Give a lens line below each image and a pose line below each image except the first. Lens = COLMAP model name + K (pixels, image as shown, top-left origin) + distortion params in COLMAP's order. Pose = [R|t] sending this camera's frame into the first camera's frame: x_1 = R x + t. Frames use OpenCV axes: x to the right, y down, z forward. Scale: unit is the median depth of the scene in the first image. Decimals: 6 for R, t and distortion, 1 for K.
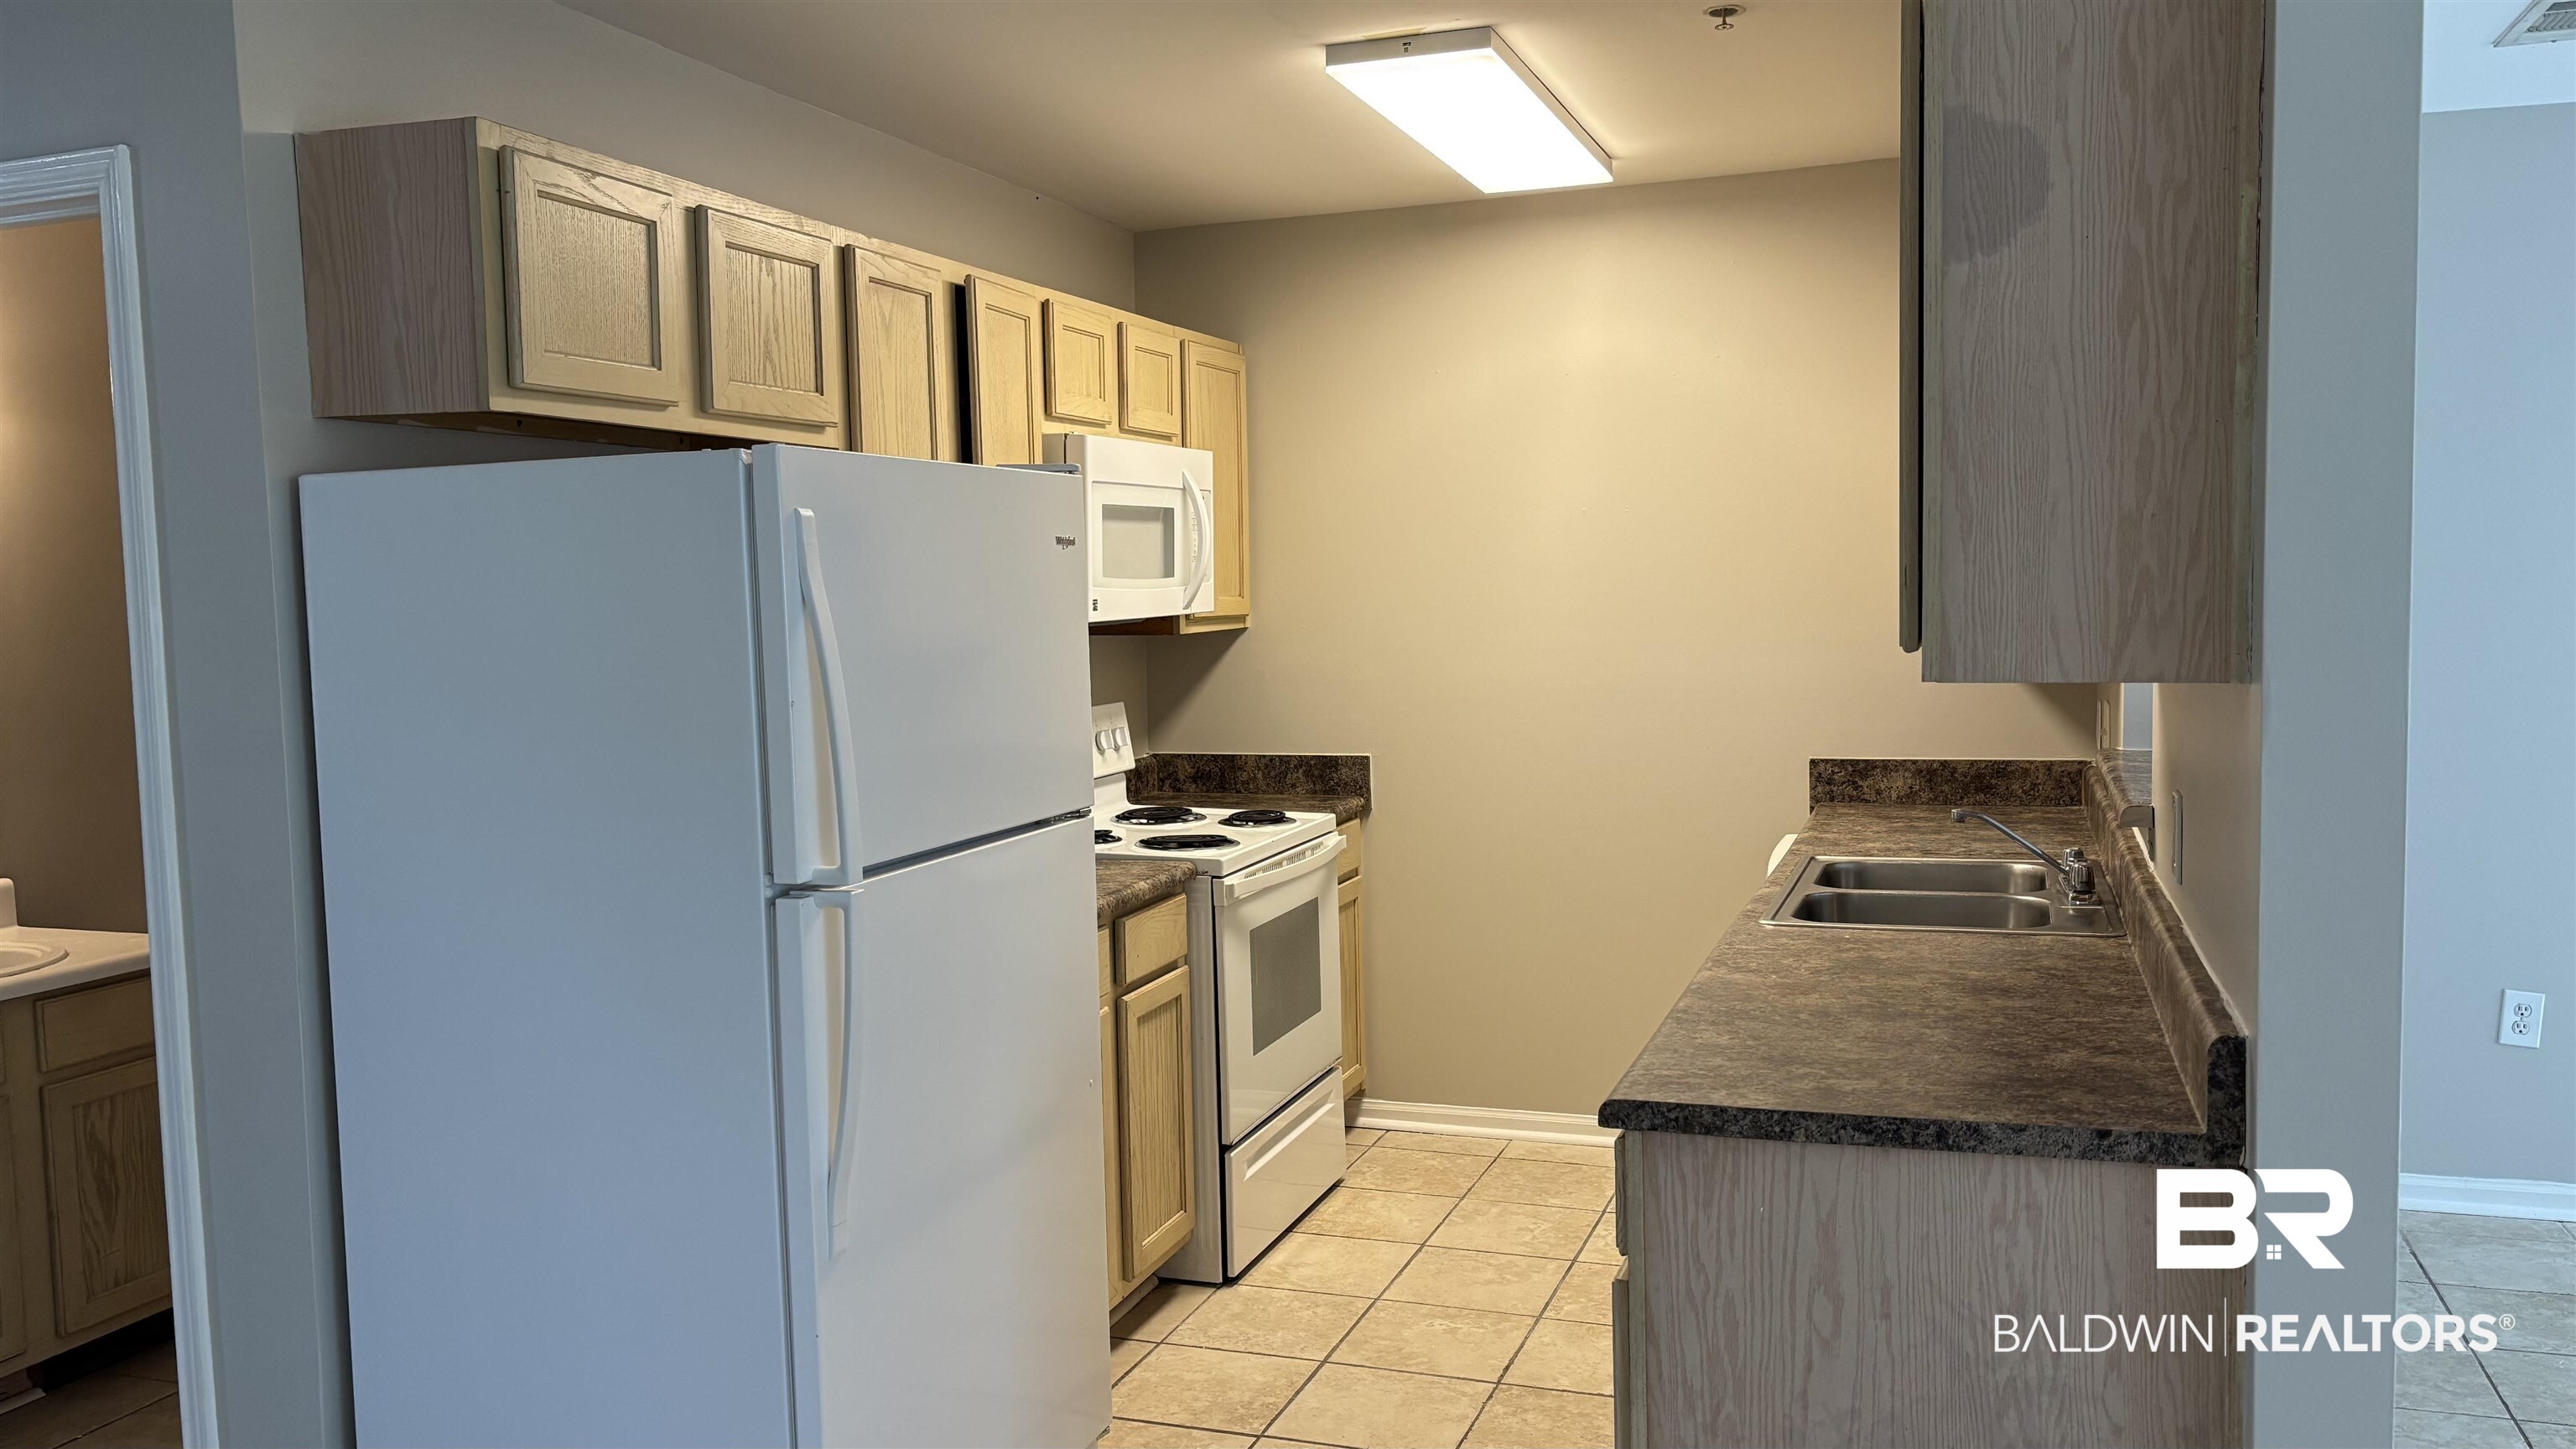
lens RADIAL K [[1938.0, 0, 1288.0], [0, 1938.0, 724.5], [0, 0, 1]] dist [-0.001995, -0.001238]
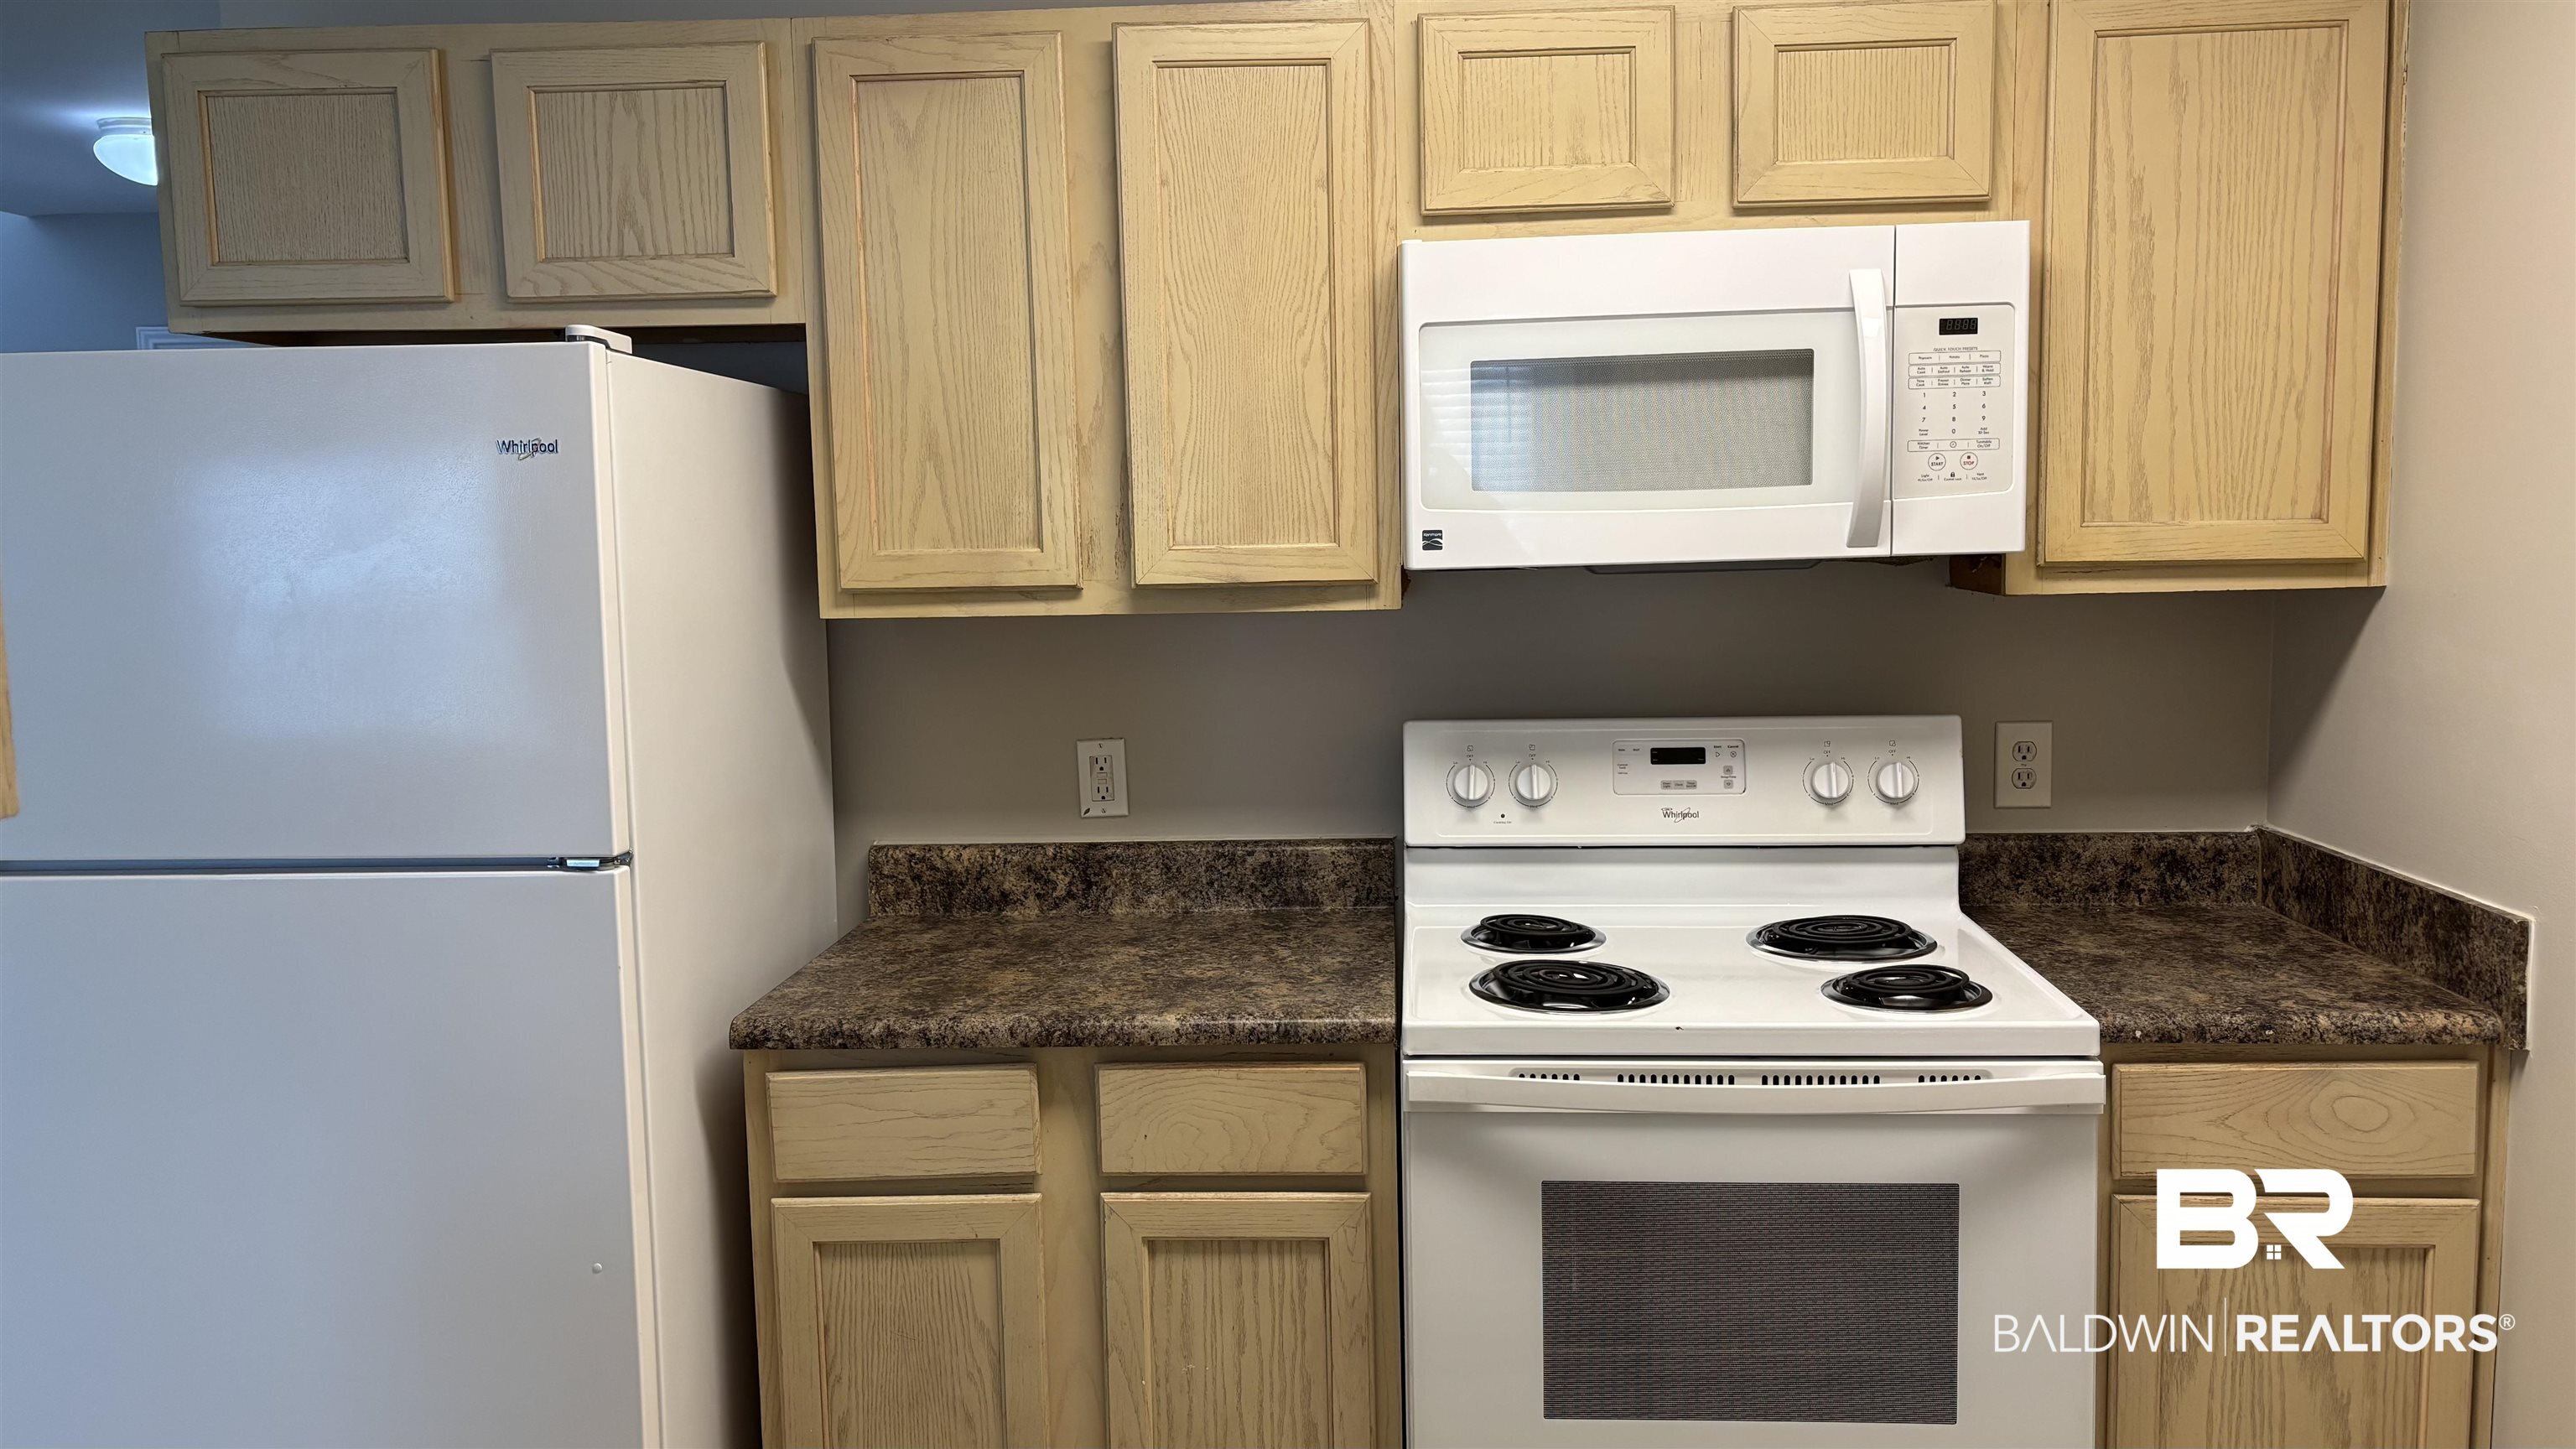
lens RADIAL K [[1938.0, 0, 1288.0], [0, 1938.0, 724.5], [0, 0, 1]] dist [-0.001995, -0.001238]
pose [[0.266789, 0.114274, -0.956956, 0.414796], [-0.060929, 0.992959, 0.101587, -0.058127], [0.961827, 0.031204, 0.271873, 0.745424]]
